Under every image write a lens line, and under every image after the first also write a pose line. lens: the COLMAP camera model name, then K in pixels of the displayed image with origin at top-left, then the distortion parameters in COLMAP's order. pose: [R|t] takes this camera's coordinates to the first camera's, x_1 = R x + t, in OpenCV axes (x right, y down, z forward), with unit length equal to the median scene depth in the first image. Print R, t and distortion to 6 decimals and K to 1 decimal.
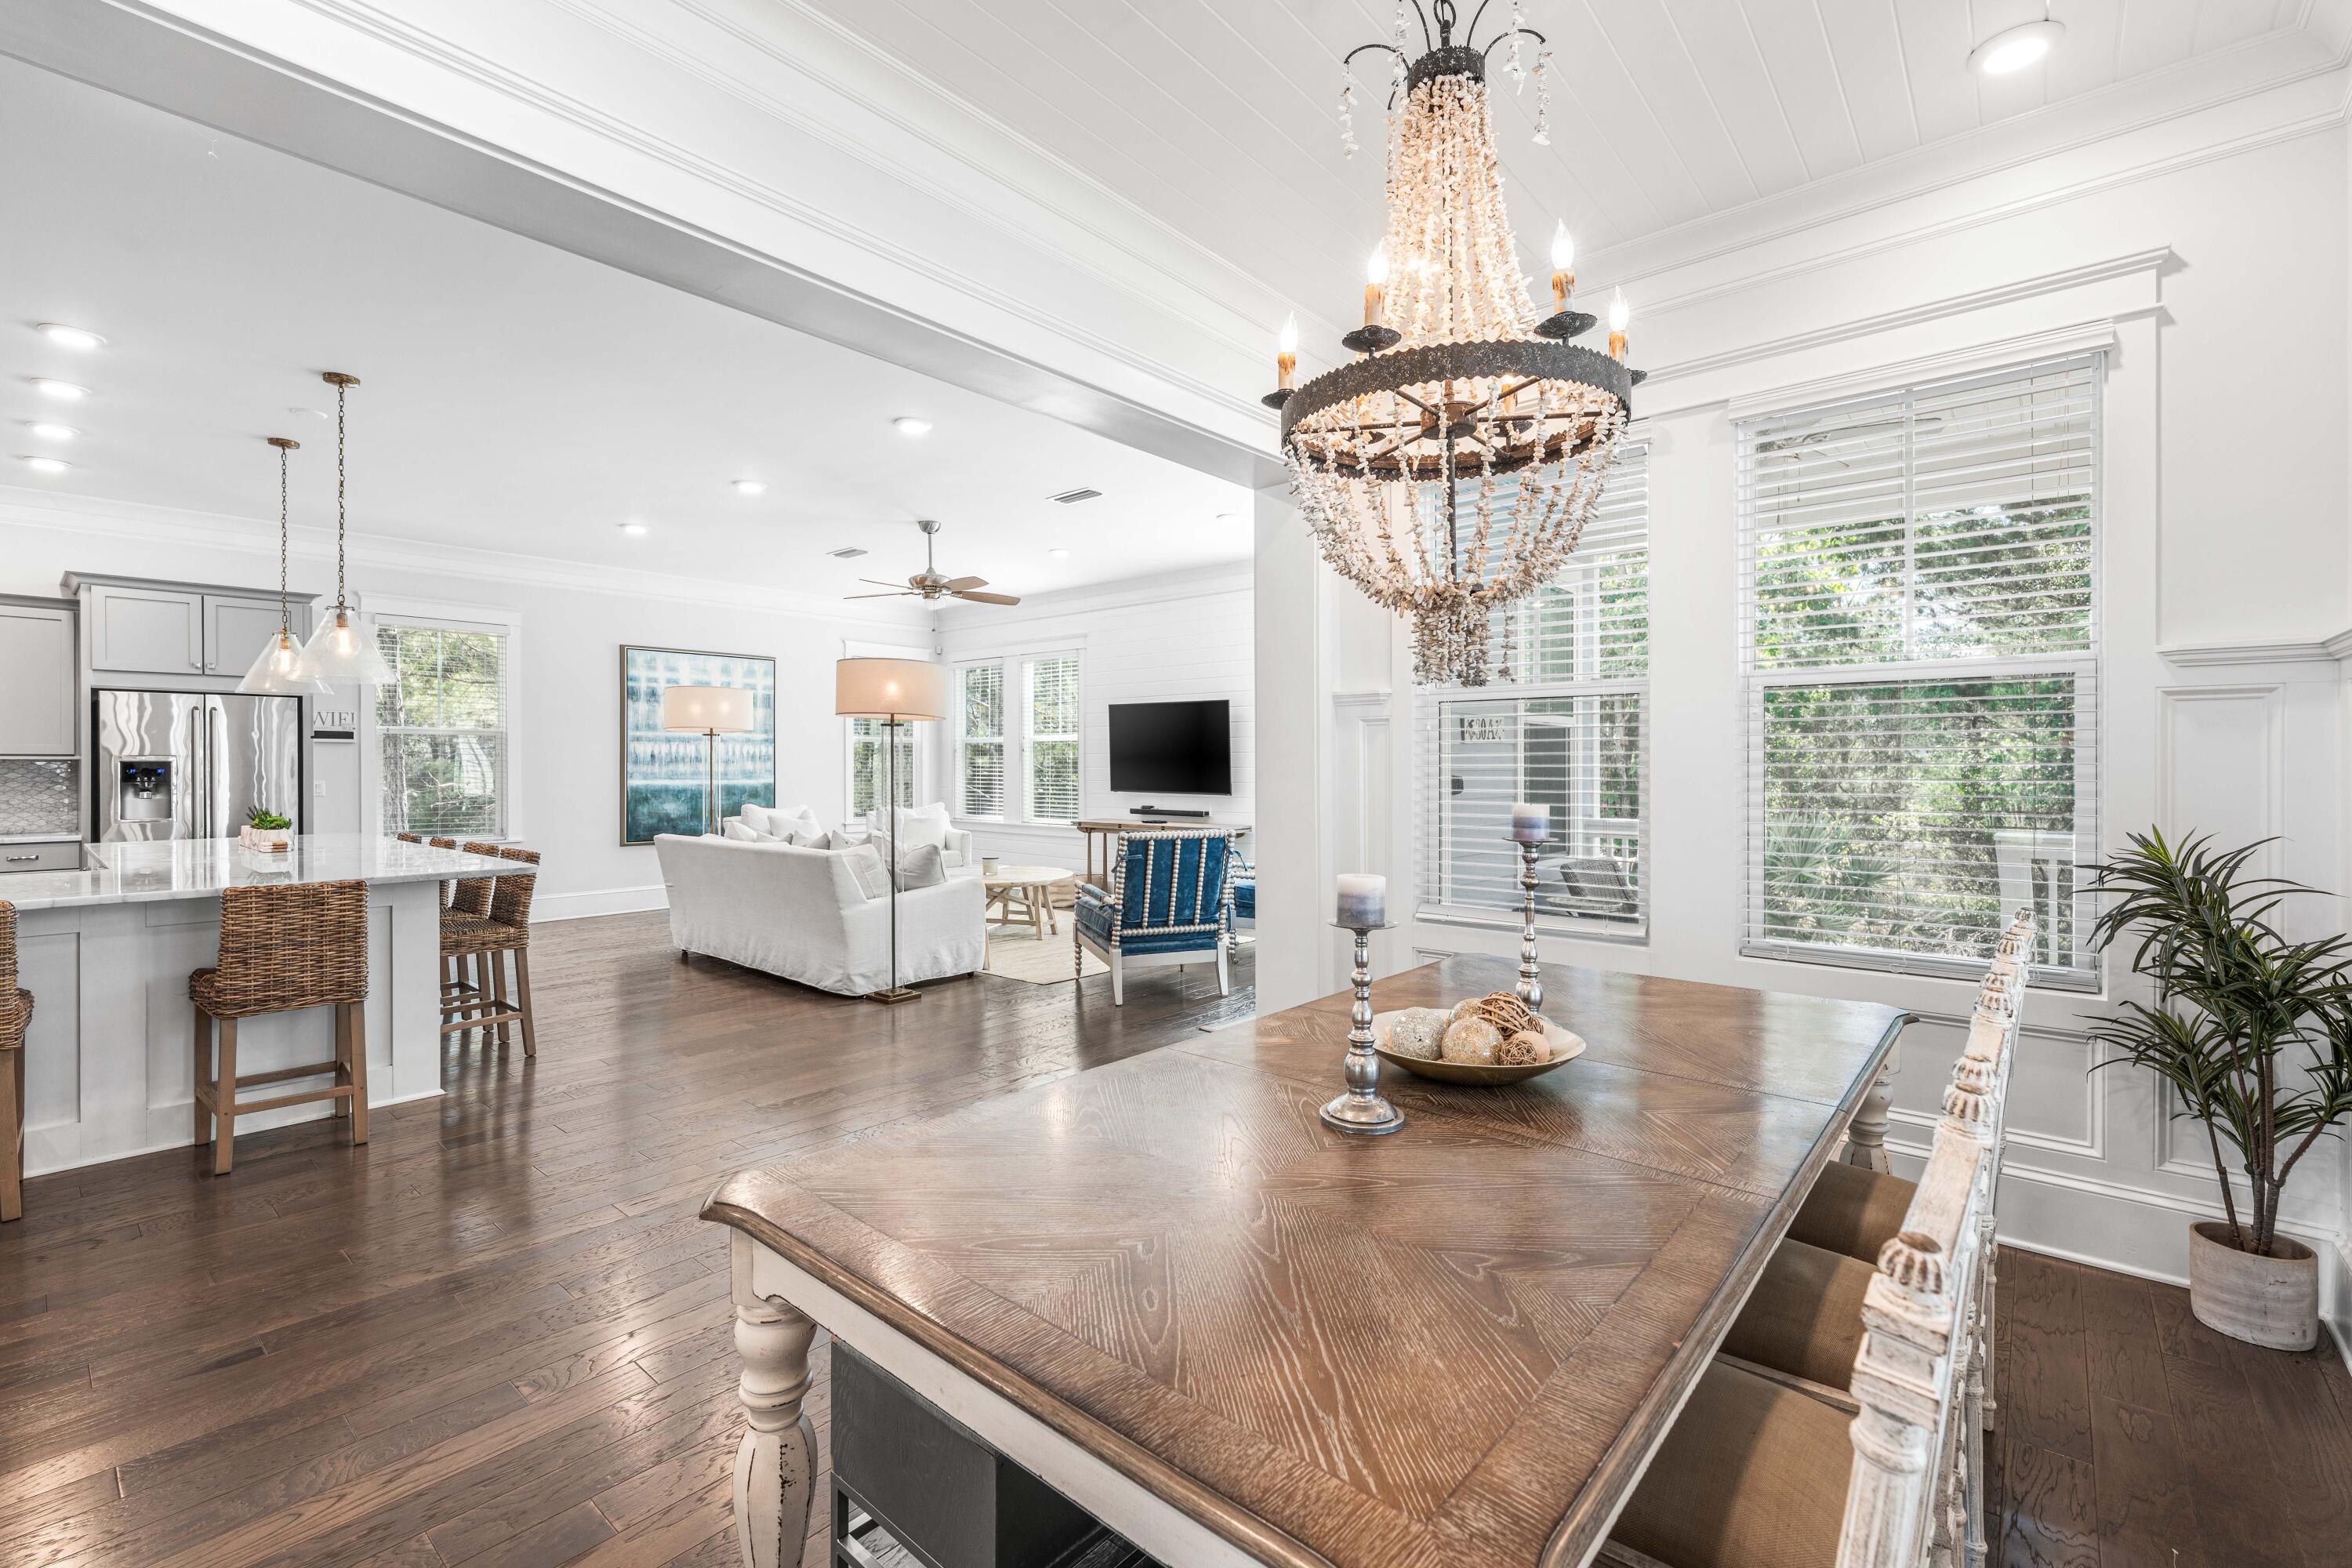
lens RADIAL K [[1032.8, 0, 1179.1], [0, 1032.8, 766.6], [0, 0, 1]] dist [0.001041, 0.000442]
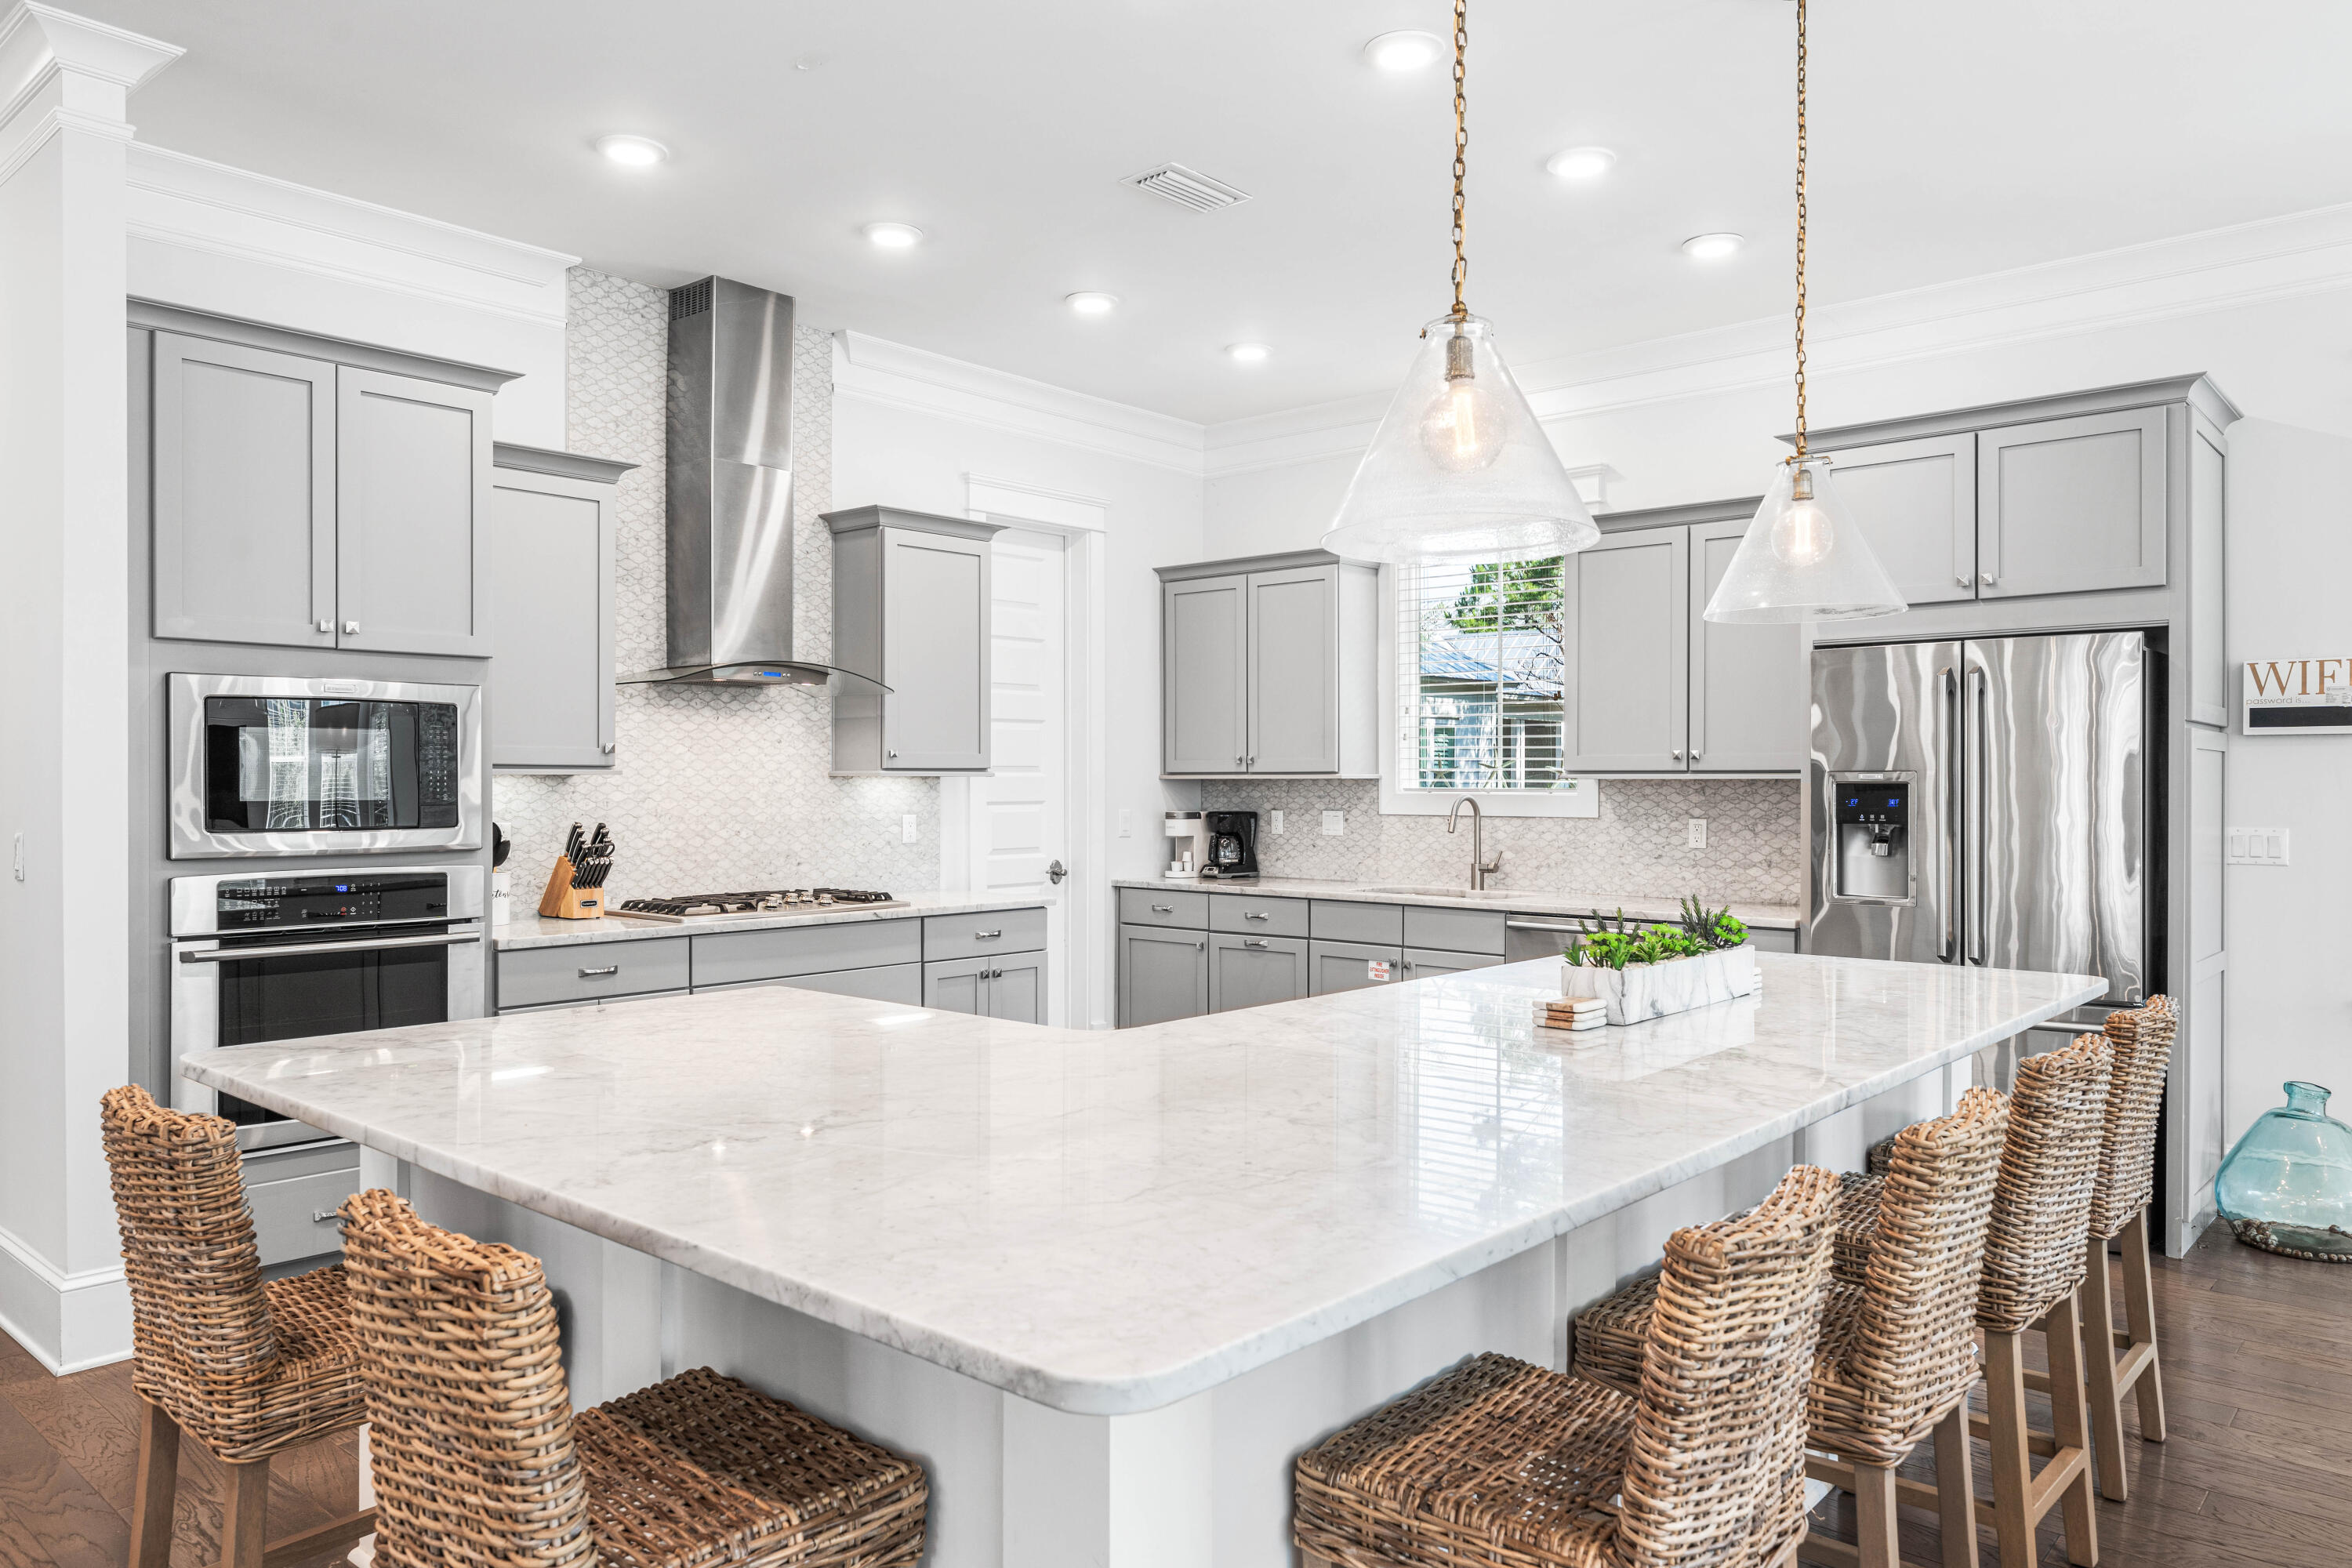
lens RADIAL K [[1574.6, 0, 1169.6], [0, 1574.6, 777.1], [0, 0, 1]] dist [0.000104, 0.002278]
pose [[-0.018111, 0.000231, -0.999836, -0.145362], [-0.001097, 0.999999, 0.000251, -0.004845], [0.999835, 0.001101, -0.018110, 0.444976]]
